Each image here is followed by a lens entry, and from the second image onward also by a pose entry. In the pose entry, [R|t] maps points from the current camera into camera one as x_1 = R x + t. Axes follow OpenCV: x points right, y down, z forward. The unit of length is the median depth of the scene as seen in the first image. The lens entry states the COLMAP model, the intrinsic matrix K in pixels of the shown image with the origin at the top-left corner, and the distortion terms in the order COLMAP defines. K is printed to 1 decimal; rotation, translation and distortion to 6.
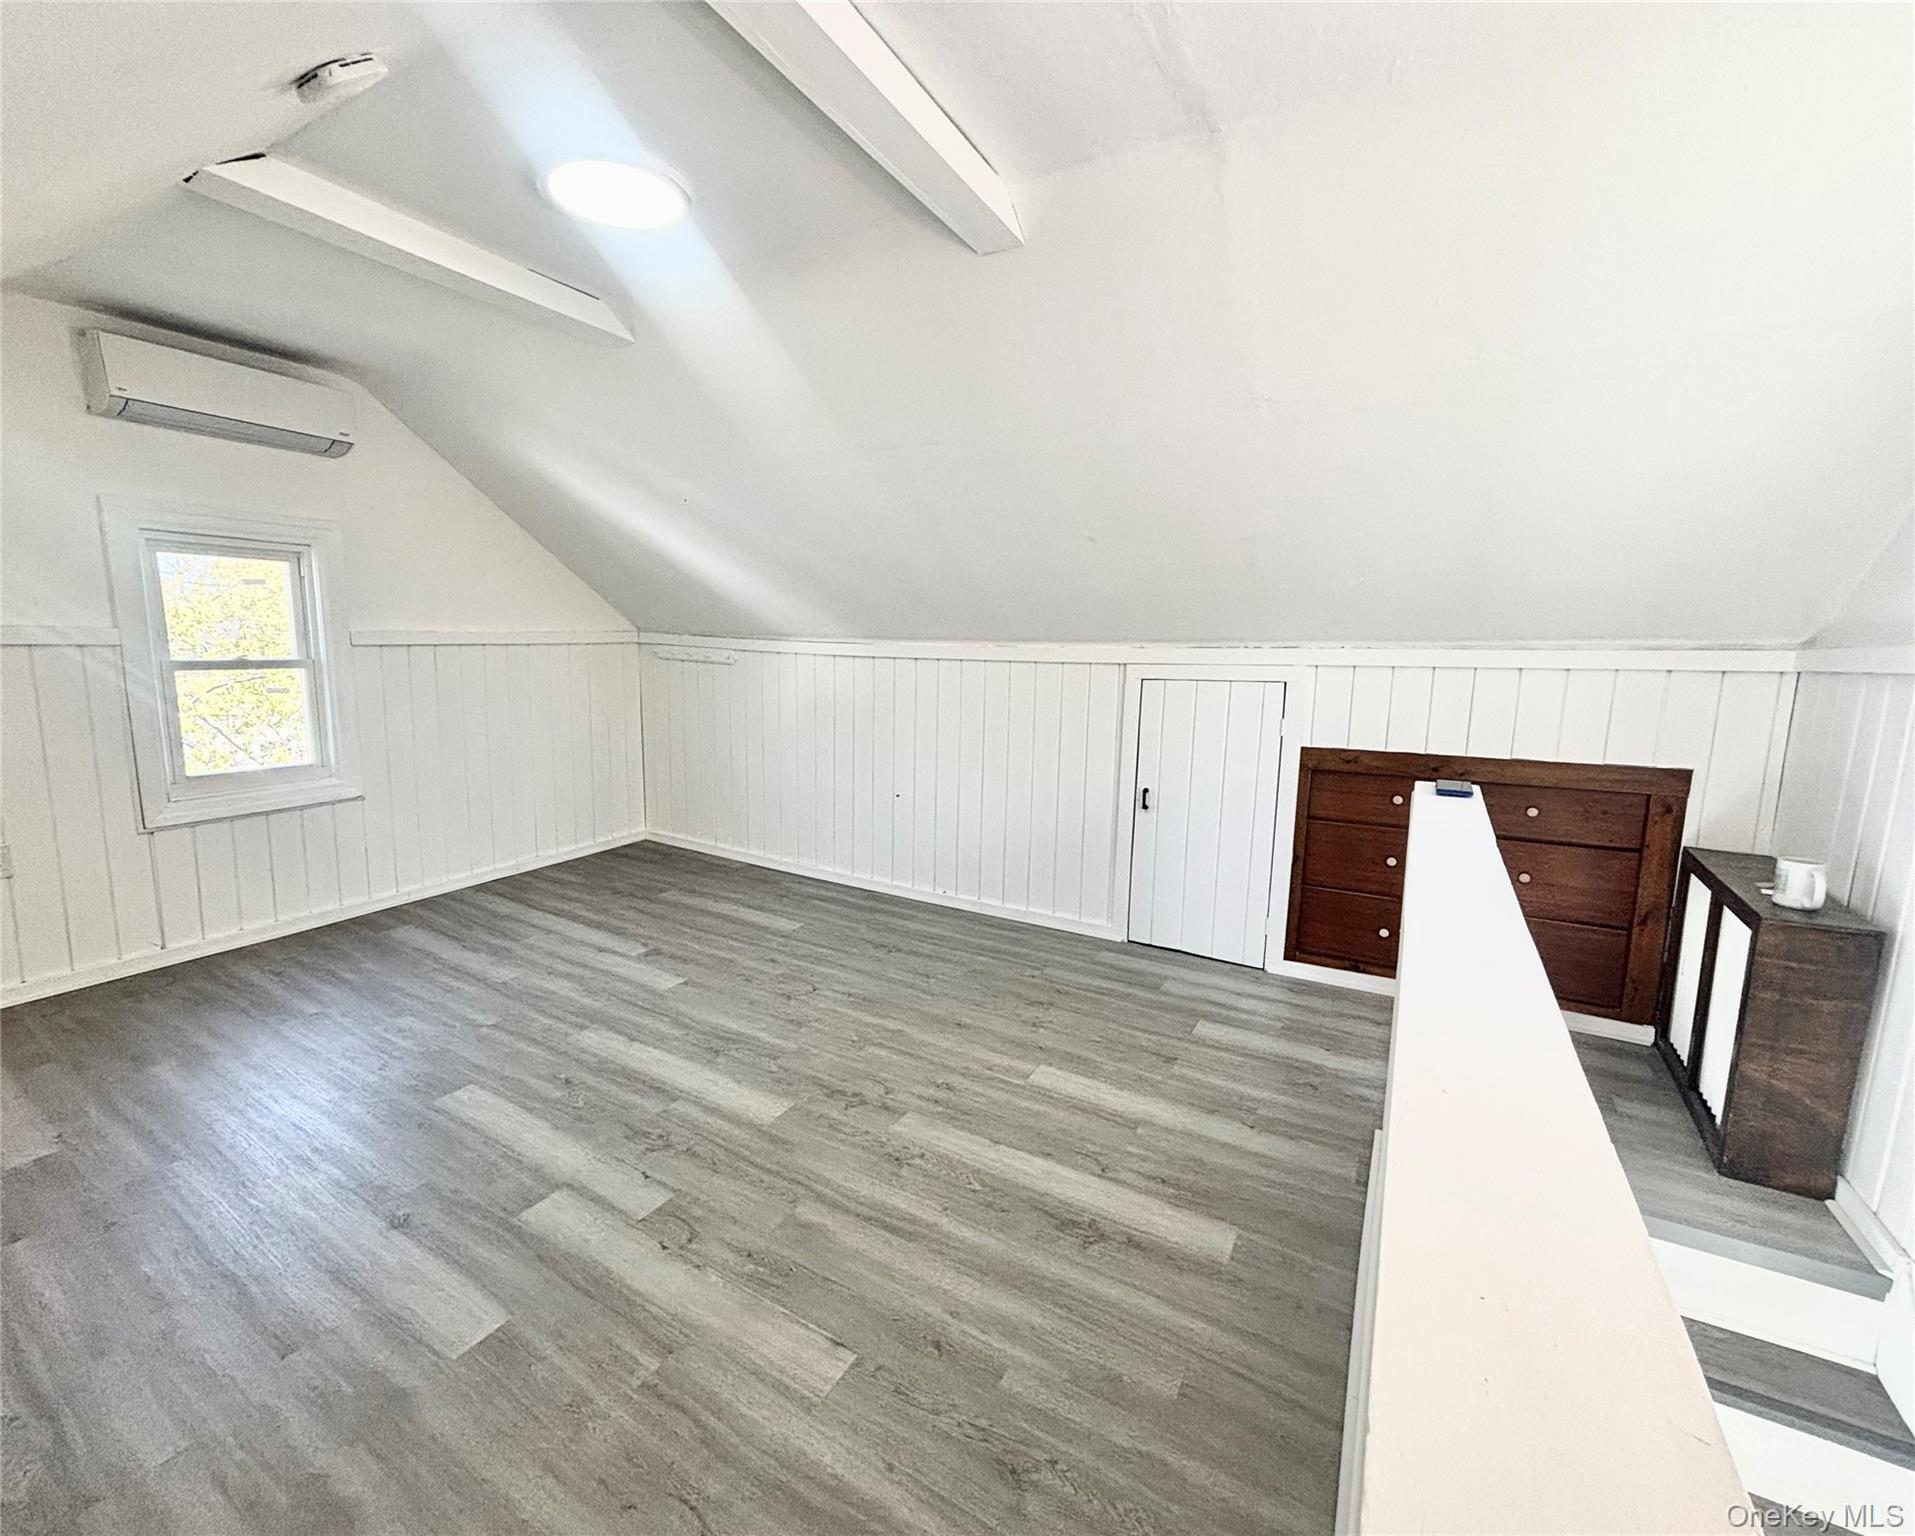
lens RADIAL K [[849.6, 0, 957.5], [0, 849.6, 768.0], [0, 0, 1]] dist [-0.000226, -0.000259]
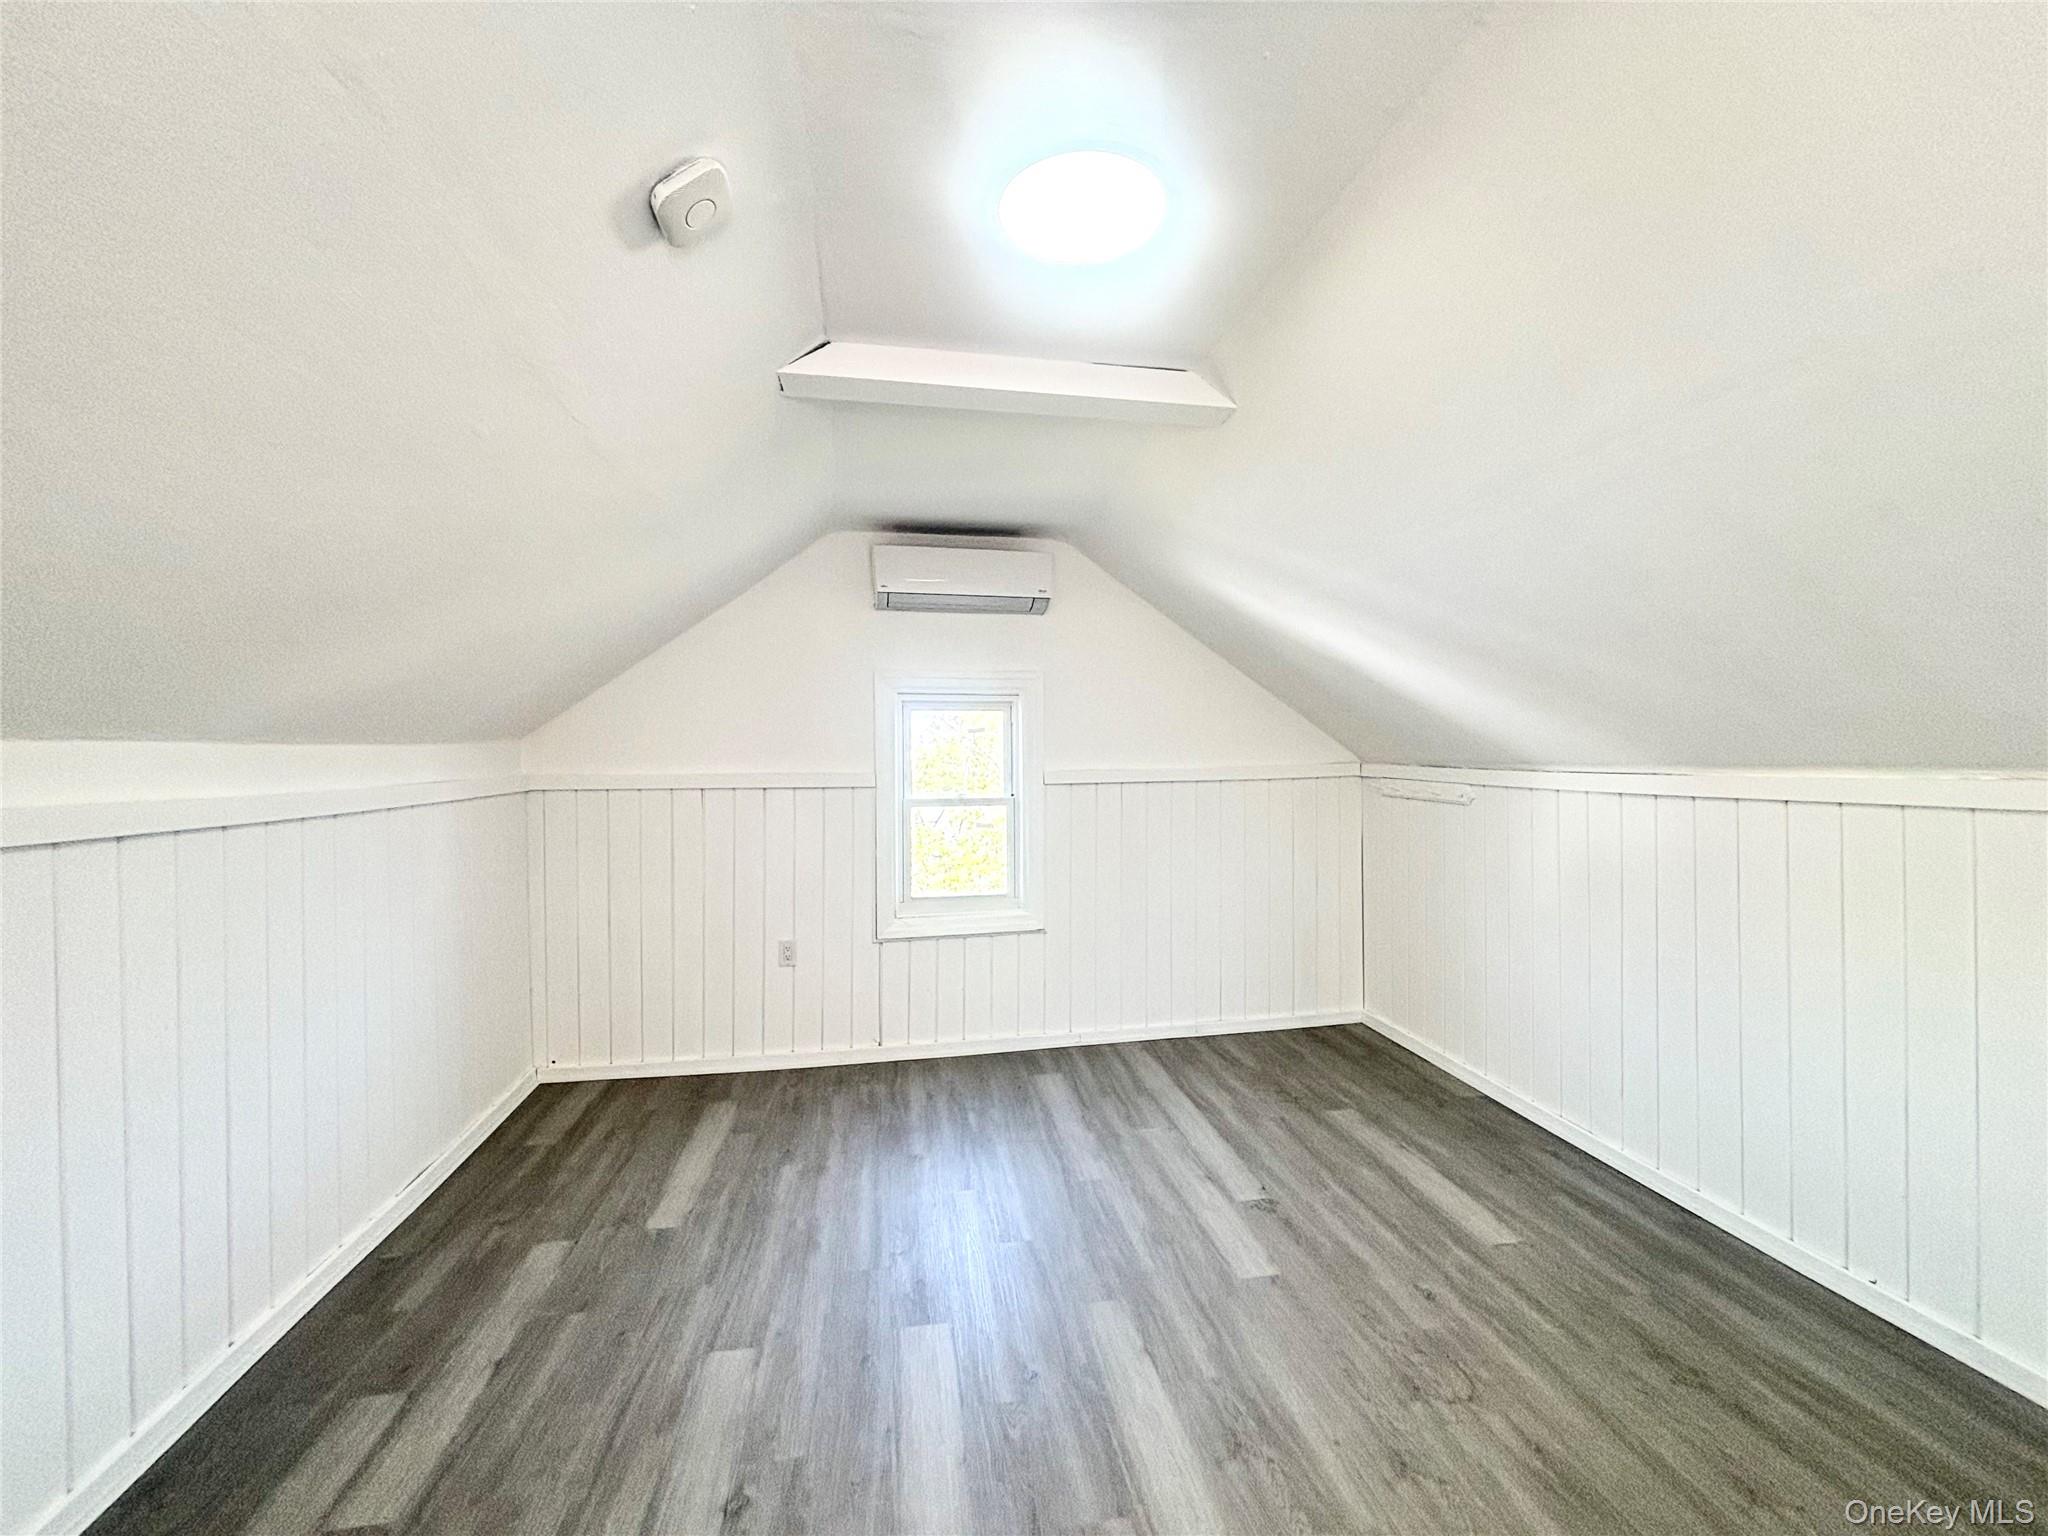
lens RADIAL K [[834.2, 0, 1029.4], [0, 834.2, 749.6], [0, 0, 1]] dist [-0.000250, -0.000044]
pose [[0.615493, -0.038465, -0.787203, 0.088703], [-0.098496, 0.987224, -0.125250, -0.054852], [0.781963, 0.154627, 0.603841, 0.350077]]
